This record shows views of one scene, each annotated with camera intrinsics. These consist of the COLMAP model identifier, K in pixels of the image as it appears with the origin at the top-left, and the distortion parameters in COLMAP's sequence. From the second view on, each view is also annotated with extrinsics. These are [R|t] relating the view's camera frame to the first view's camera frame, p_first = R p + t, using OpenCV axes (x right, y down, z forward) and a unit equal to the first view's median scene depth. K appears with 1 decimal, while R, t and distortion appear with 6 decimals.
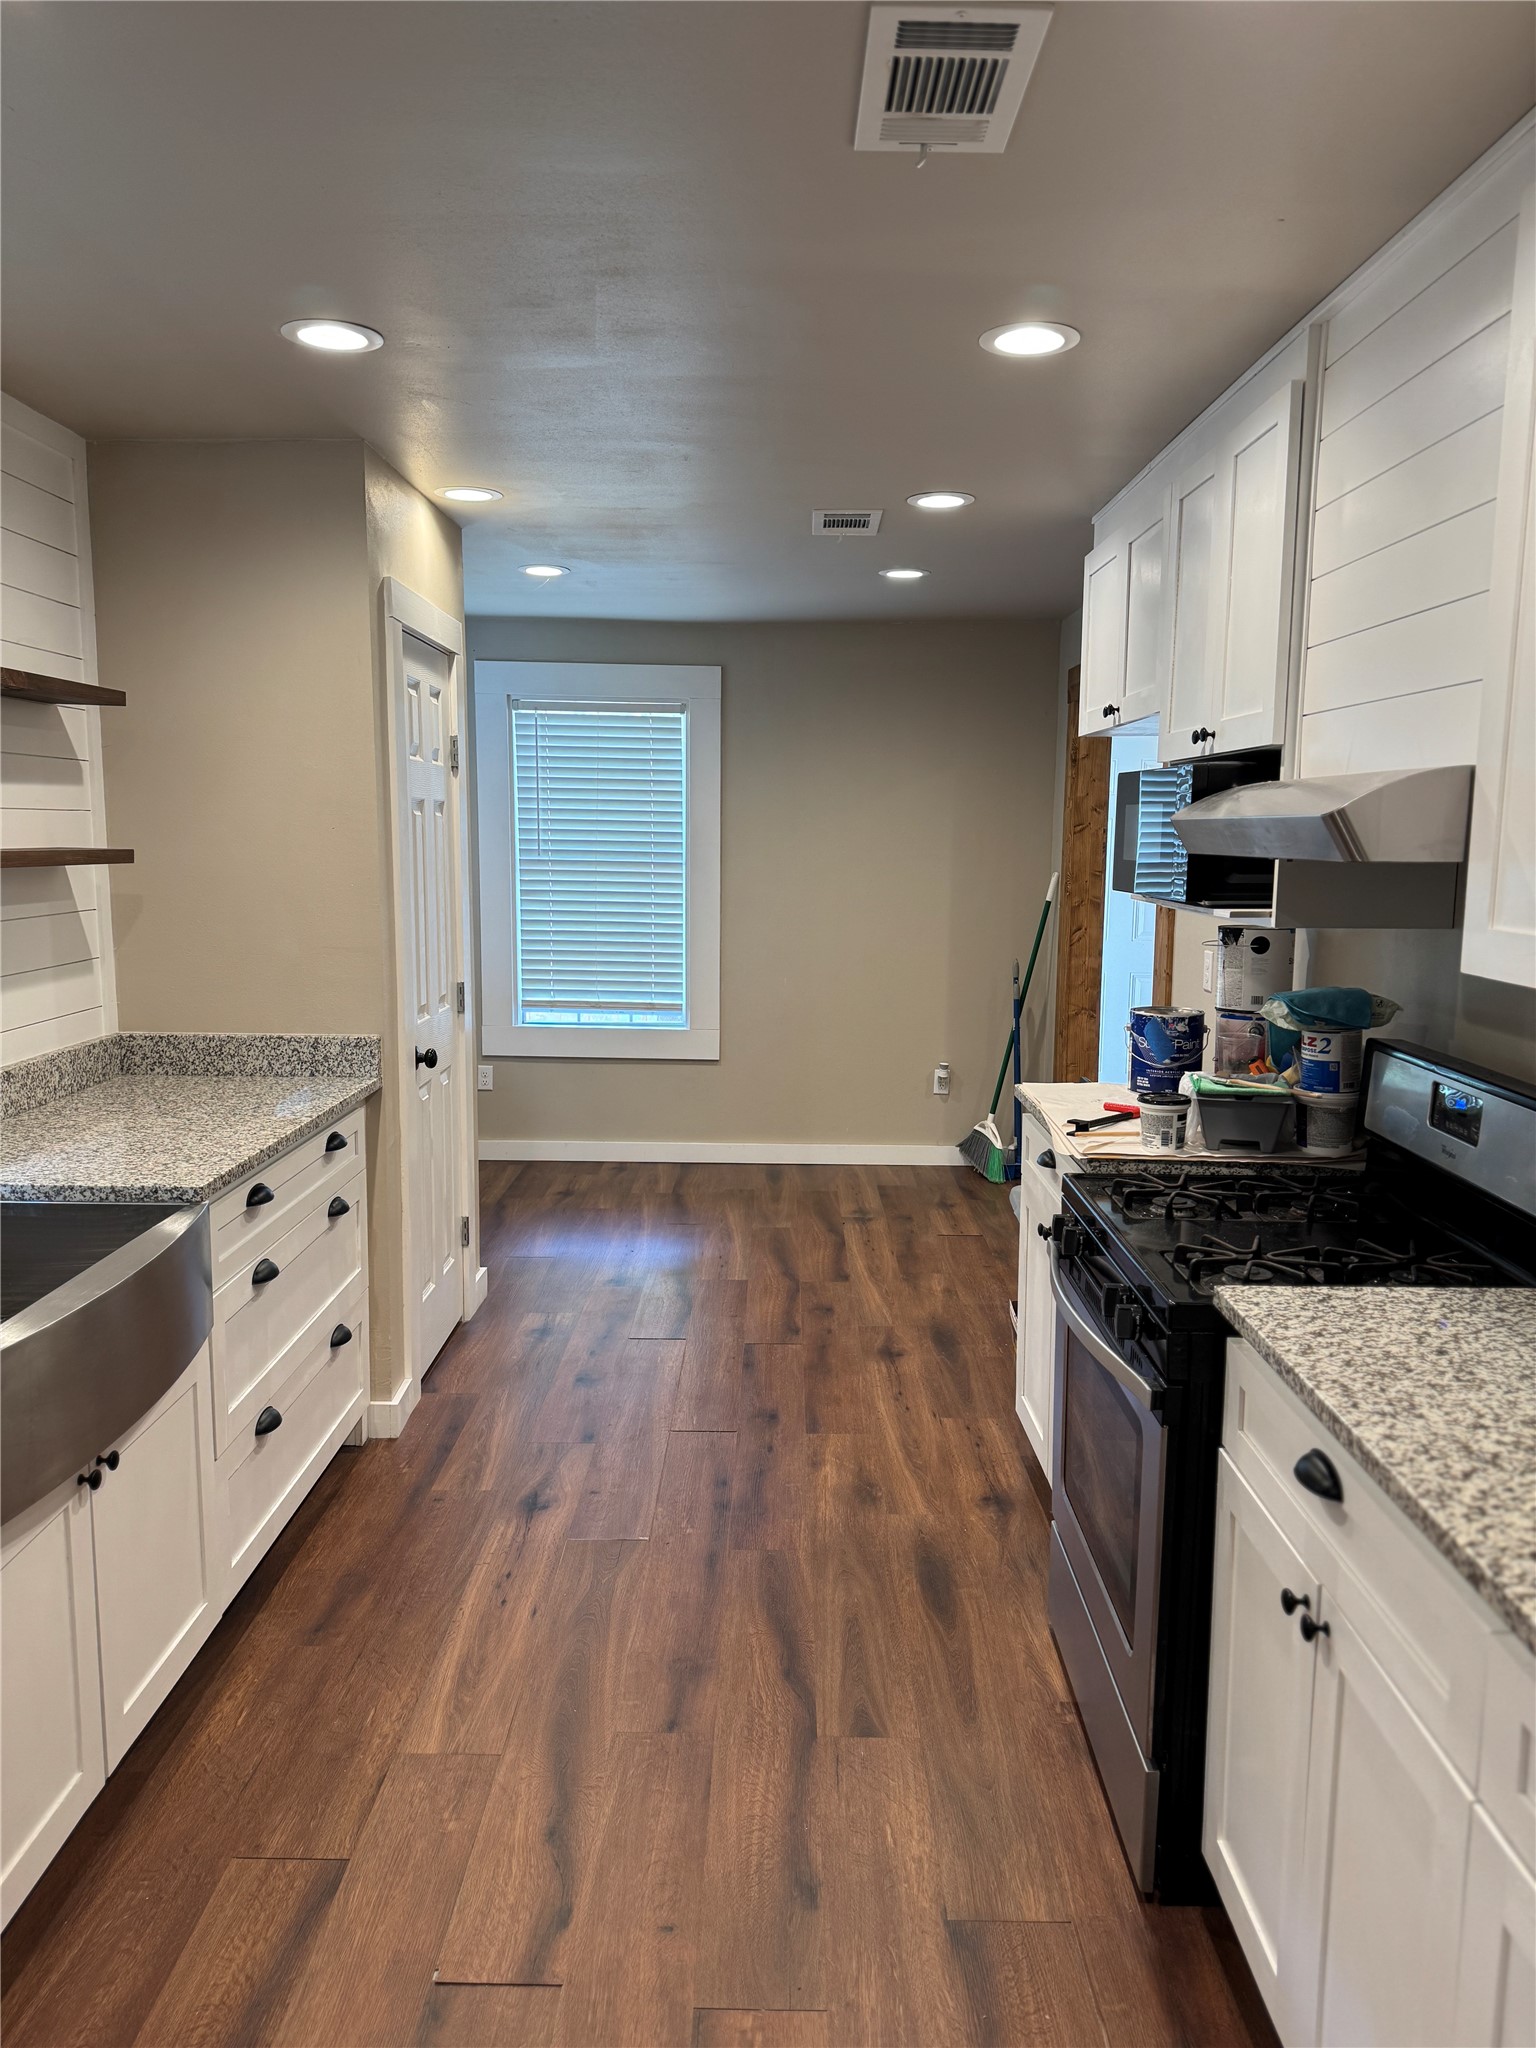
lens RADIAL K [[1417.7, 0, 762.3], [0, 1417.7, 1042.5], [0, 0, 1]] dist [0.073145, -0.099188]
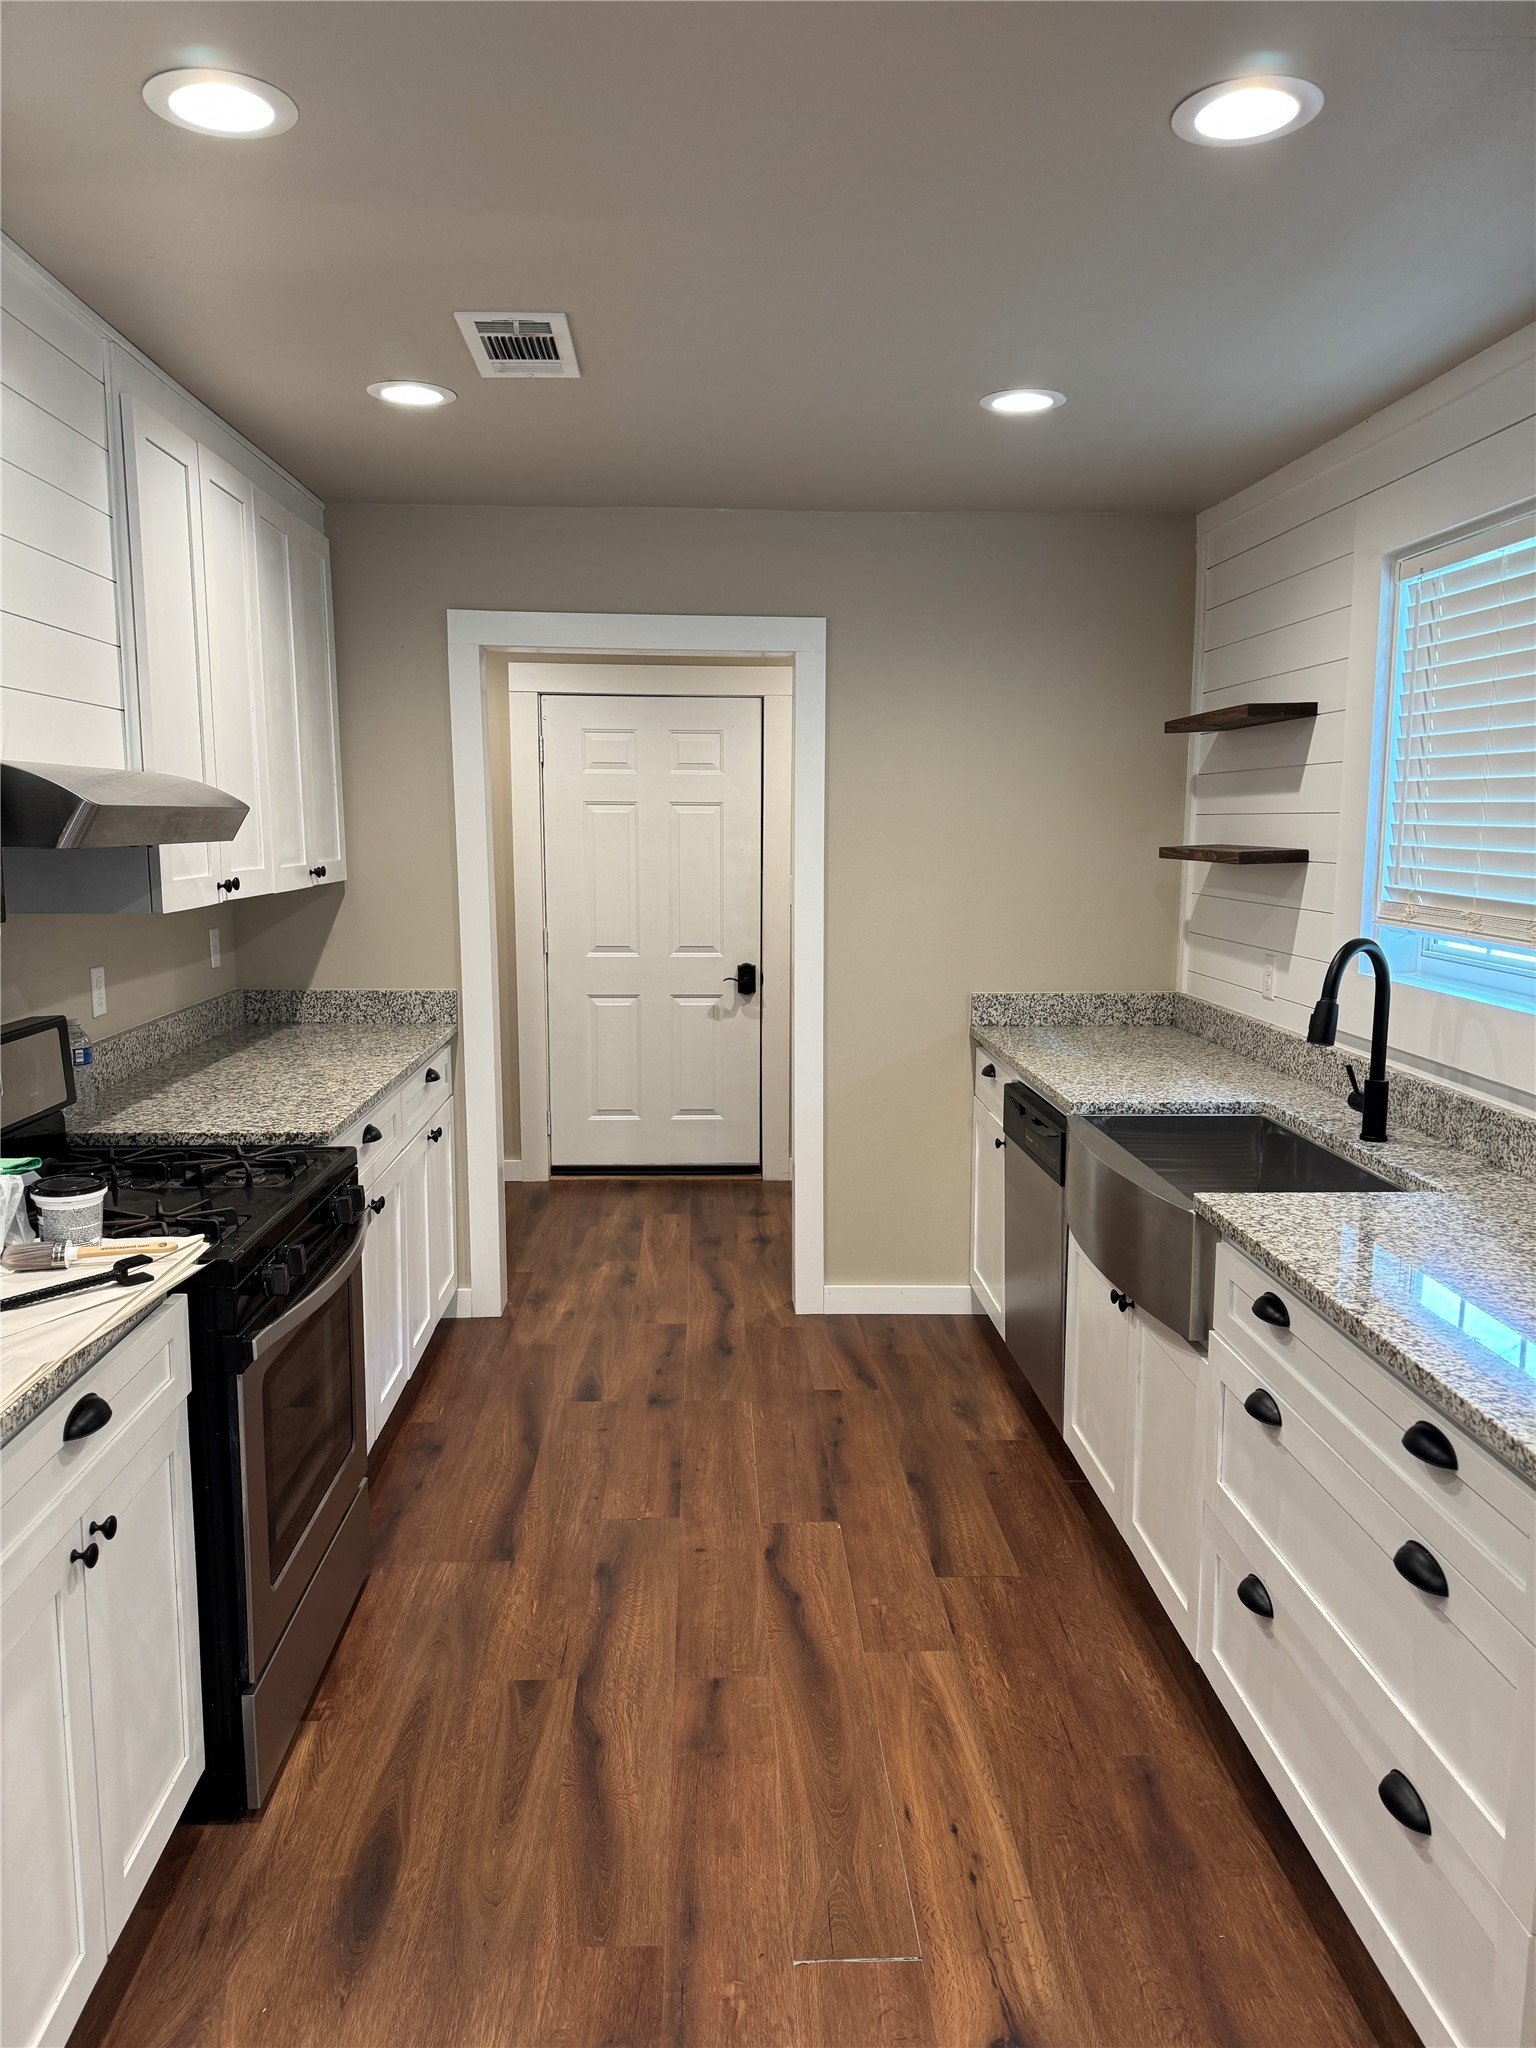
lens RADIAL K [[1417.7, 0, 762.3], [0, 1417.7, 1042.5], [0, 0, 1]] dist [0.073145, -0.099188]
pose [[-0.998430, -0.005179, -0.055777, -0.027189], [-0.021738, 0.953506, 0.300589, -0.213464], [0.051627, 0.301330, -0.952121, 1.392214]]
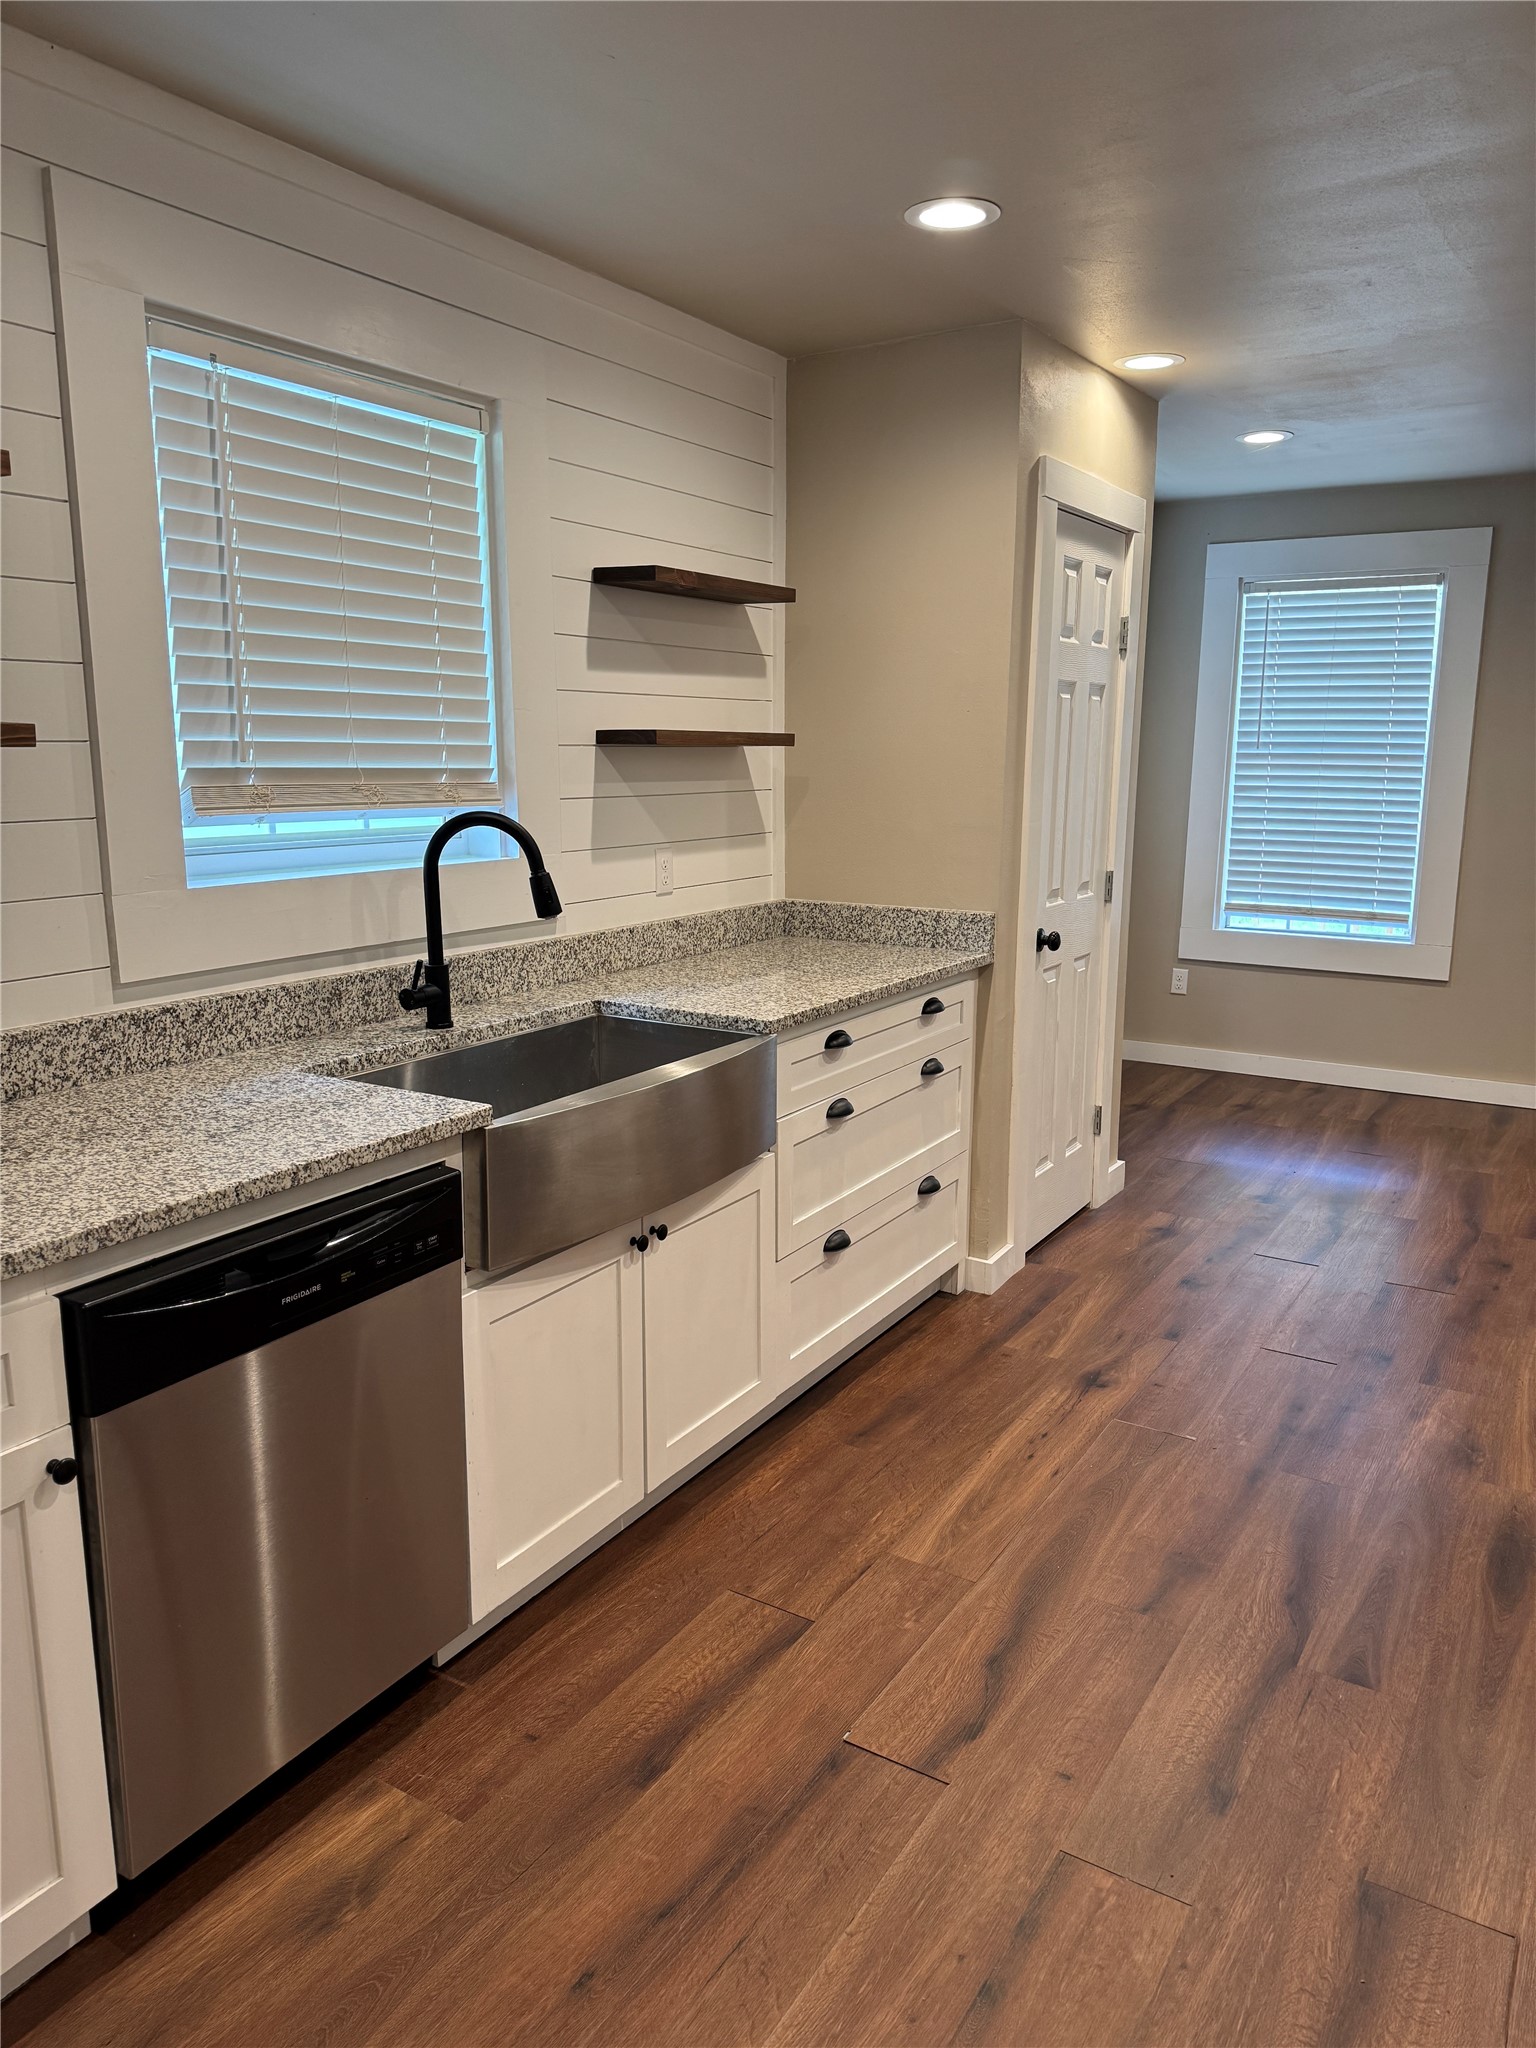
lens RADIAL K [[1417.7, 0, 762.3], [0, 1417.7, 1042.5], [0, 0, 1]] dist [0.073145, -0.099188]
pose [[0.851299, 0.098871, -0.515281, 0.136557], [-0.069712, 0.994692, 0.075687, 0.023618], [0.520029, -0.028511, 0.853673, 0.021910]]
